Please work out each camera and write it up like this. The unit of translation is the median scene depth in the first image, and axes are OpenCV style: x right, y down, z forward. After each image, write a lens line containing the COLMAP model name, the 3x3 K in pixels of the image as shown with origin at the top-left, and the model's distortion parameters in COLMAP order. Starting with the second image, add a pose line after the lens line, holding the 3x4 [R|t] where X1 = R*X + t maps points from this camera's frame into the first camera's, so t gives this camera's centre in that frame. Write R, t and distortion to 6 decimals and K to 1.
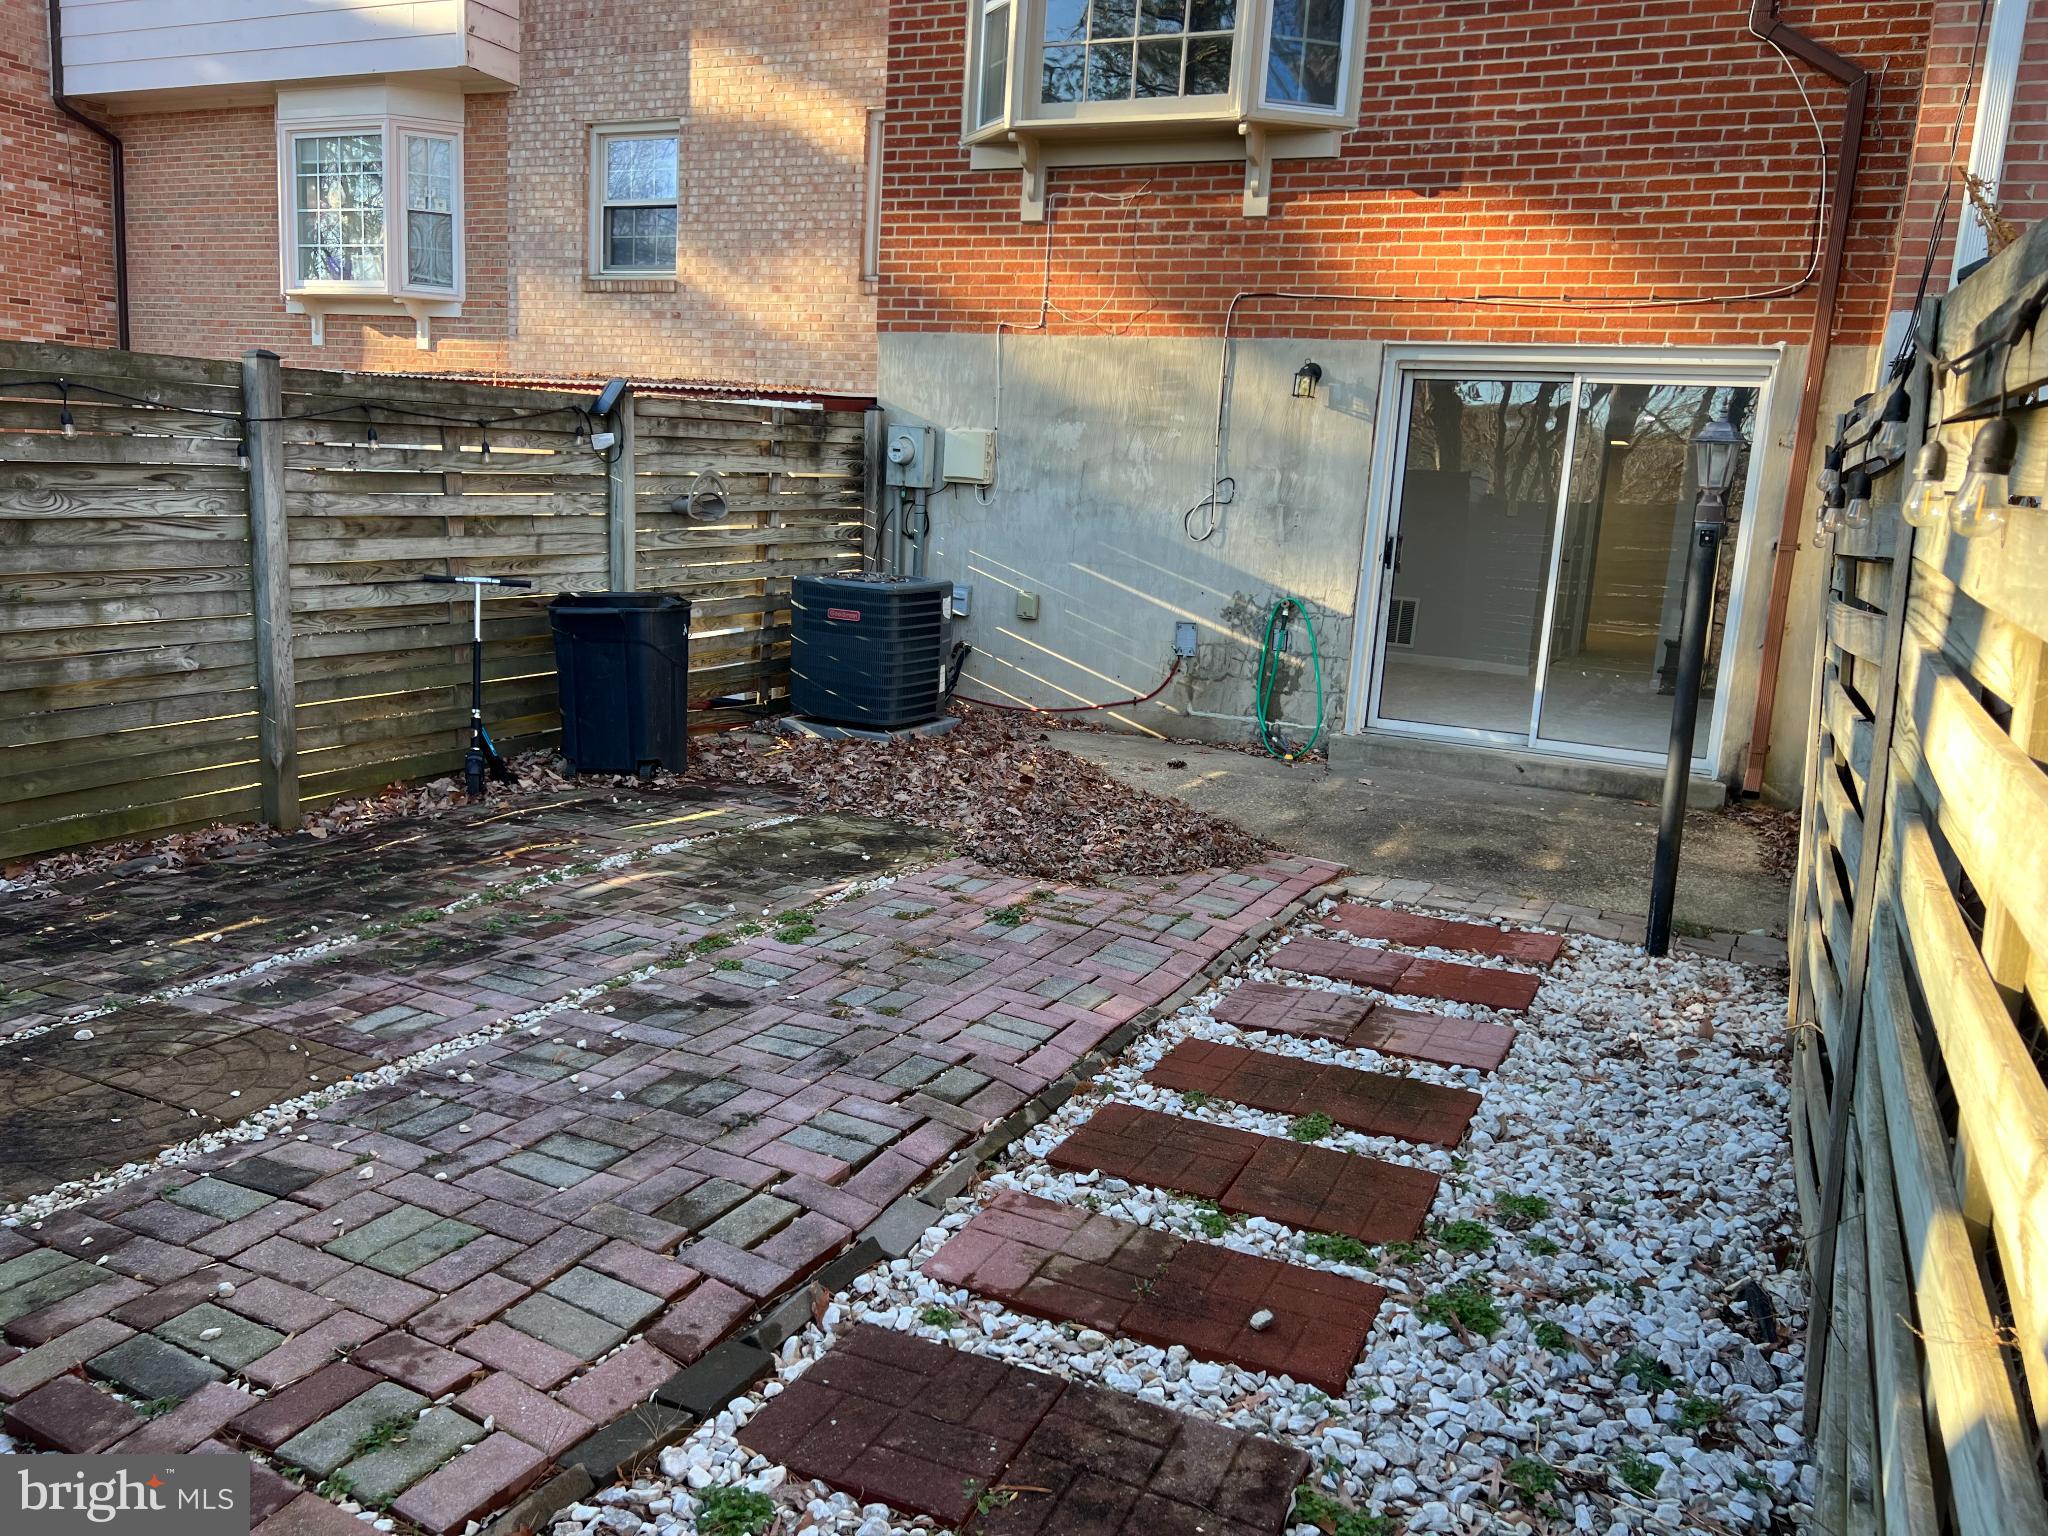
lens RADIAL K [[1547.3, 0, 1058.4], [0, 1547.3, 774.8], [0, 0, 1]] dist [0.066397, -0.064184]
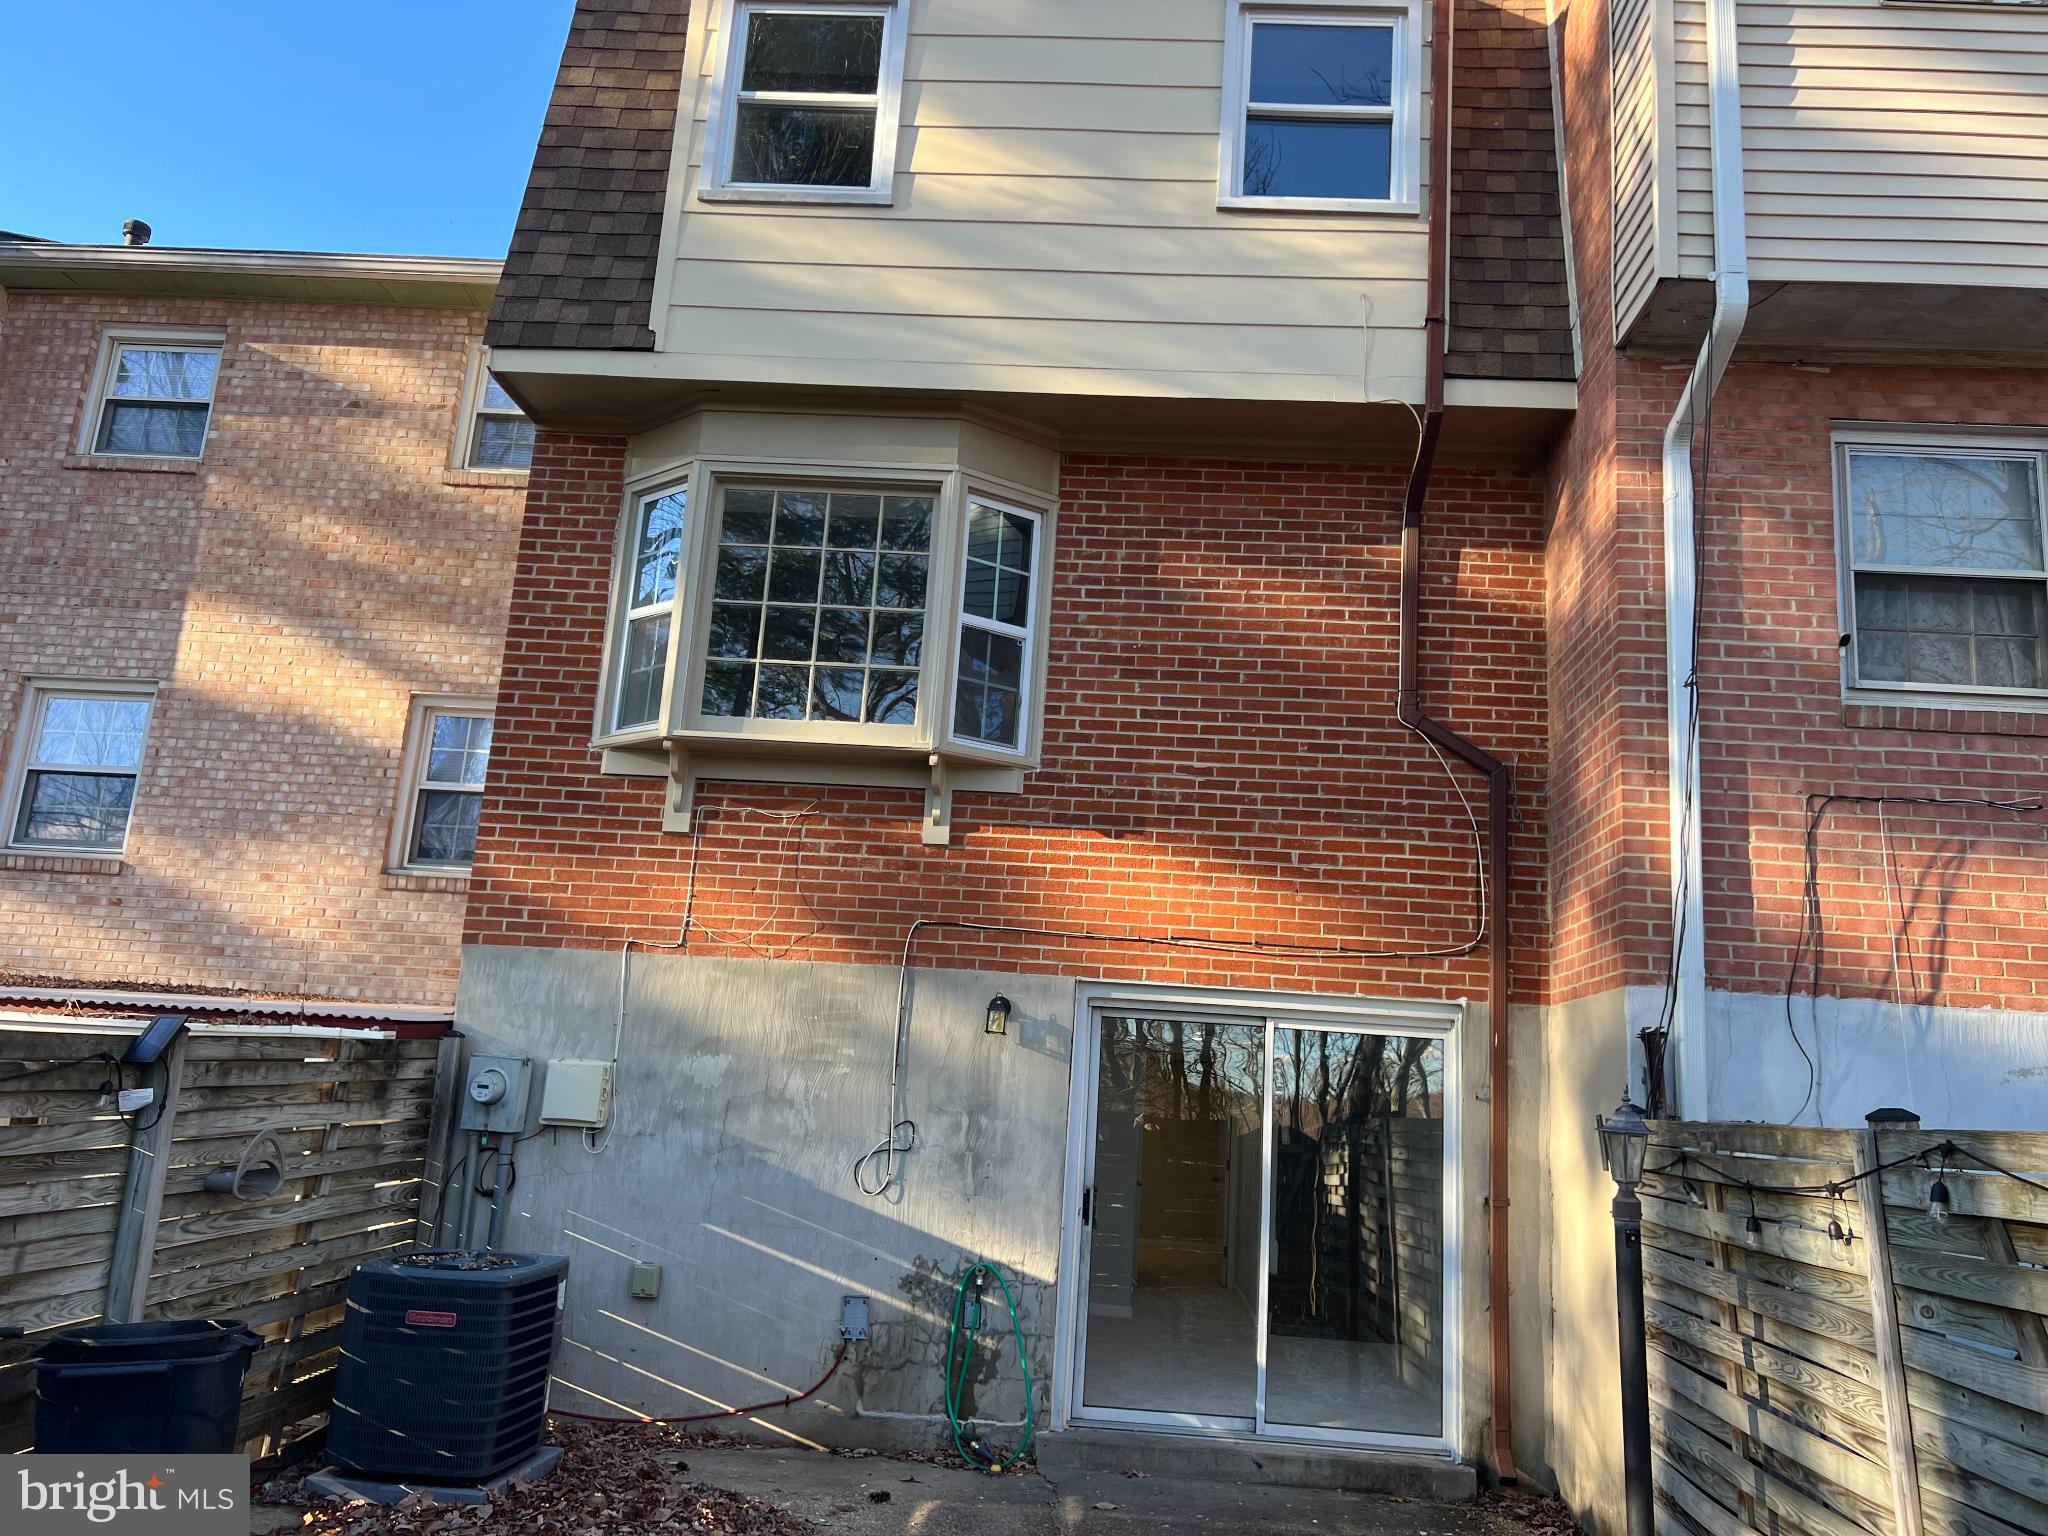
lens RADIAL K [[1553.3, 0, 1067.3], [0, 1553.3, 772.1], [0, 0, 1]] dist [0.068944, -0.071967]
pose [[0.923530, 0.074804, 0.376162, -0.160139], [0.065539, 0.935587, -0.346959, -0.066580], [-0.377886, 0.345080, 0.859140, 0.144091]]
